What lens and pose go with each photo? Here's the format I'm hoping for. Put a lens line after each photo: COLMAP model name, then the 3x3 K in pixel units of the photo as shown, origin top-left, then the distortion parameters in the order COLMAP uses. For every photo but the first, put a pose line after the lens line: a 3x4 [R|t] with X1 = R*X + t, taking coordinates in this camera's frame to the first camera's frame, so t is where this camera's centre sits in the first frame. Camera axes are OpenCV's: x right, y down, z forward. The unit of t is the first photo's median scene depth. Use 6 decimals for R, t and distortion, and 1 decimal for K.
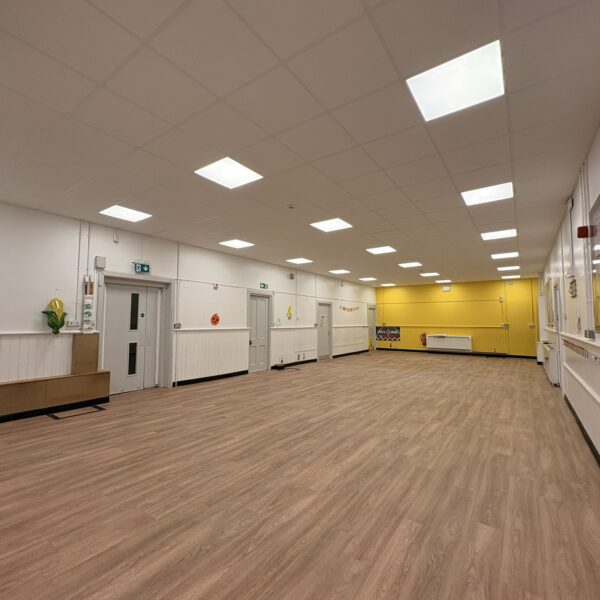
lens RADIAL K [[317.3, 0, 300.0], [0, 317.3, 300.0], [0, 0, 1]] dist [0.000837, -0.000270]
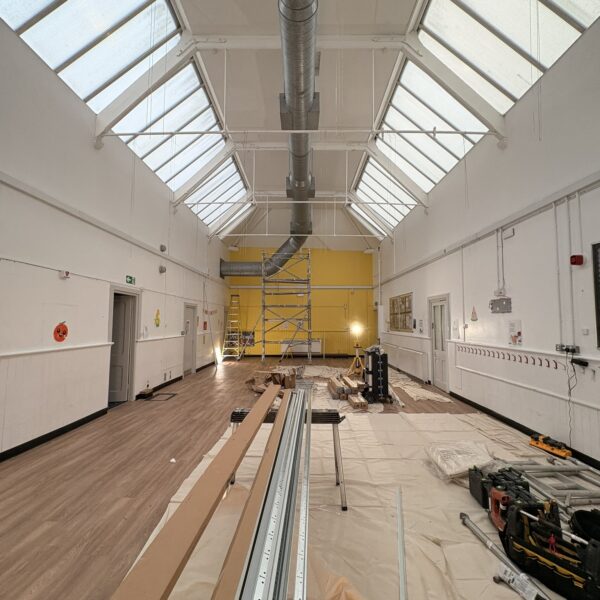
lens RADIAL K [[317.3, 0, 300.0], [0, 317.3, 300.0], [0, 0, 1]] dist [0.000837, -0.000270]
pose [[0.820191, 0.038595, 0.570786, -0.200658], [-0.038620, 0.999181, -0.012067, -0.006376], [-0.570785, -0.012147, 0.821010, 0.224310]]
